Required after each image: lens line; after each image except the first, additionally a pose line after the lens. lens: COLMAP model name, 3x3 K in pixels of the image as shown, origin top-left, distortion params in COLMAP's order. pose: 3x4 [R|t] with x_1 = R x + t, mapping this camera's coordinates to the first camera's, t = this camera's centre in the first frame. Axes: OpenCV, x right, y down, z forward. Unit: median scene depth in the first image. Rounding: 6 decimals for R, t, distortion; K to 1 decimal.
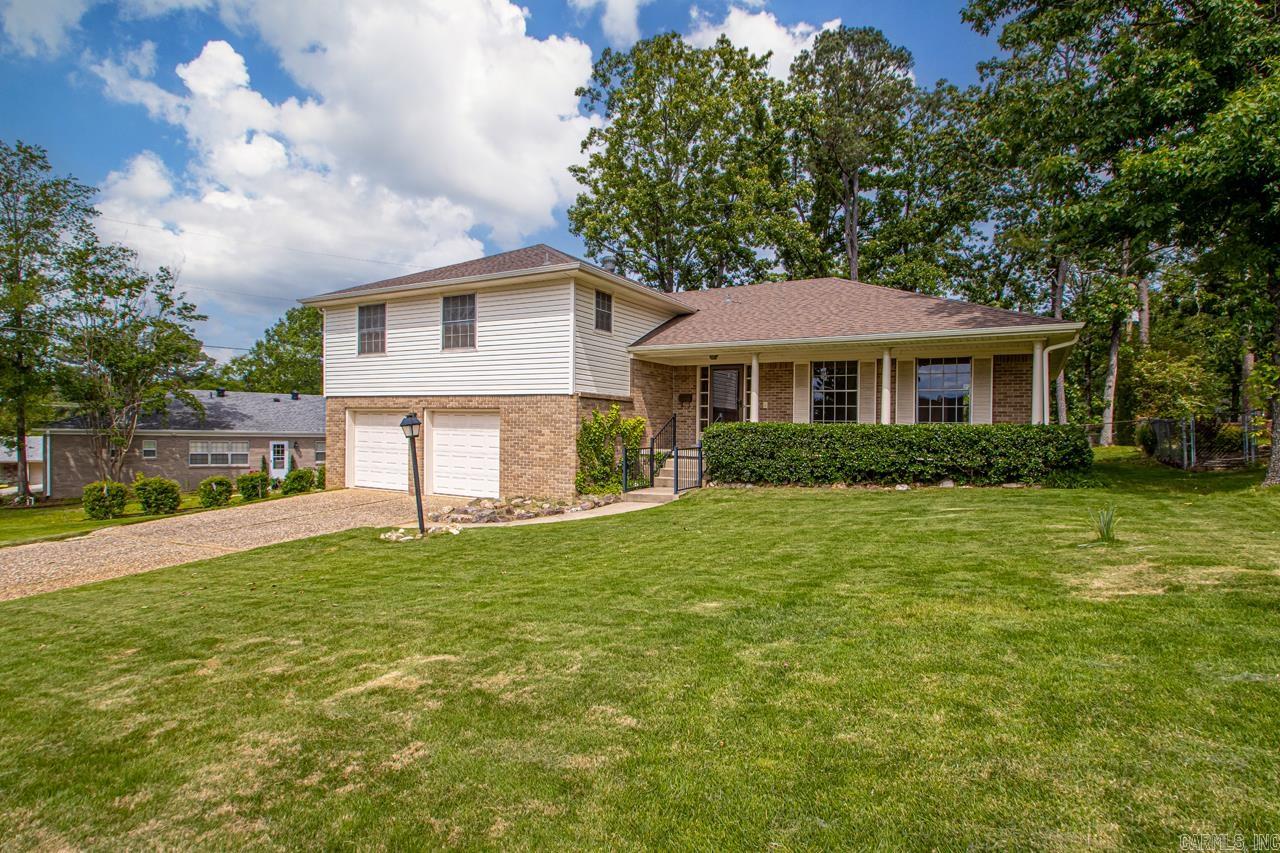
lens RADIAL K [[680.9, 0, 653.6], [0, 680.9, 424.4], [0, 0, 1]] dist [-0.001144, -0.002179]
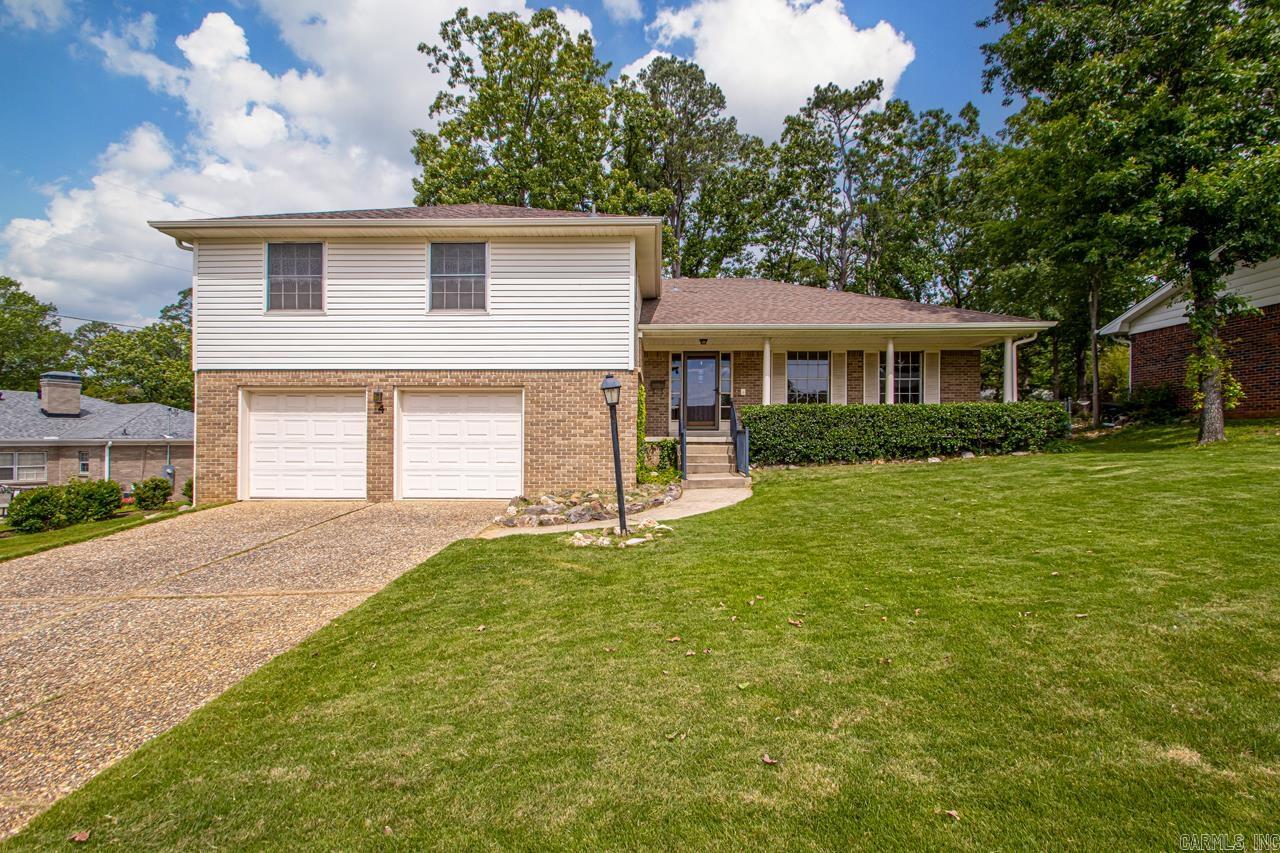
lens RADIAL K [[616.4, 0, 622.6], [0, 616.4, 433.6], [0, 0, 1]] dist [0.013312, -0.000032]
pose [[0.878316, -0.011631, 0.477940, -0.468698], [0.014400, 0.999894, -0.002129, 0.036011], [-0.477864, 0.008752, 0.878390, 0.288006]]
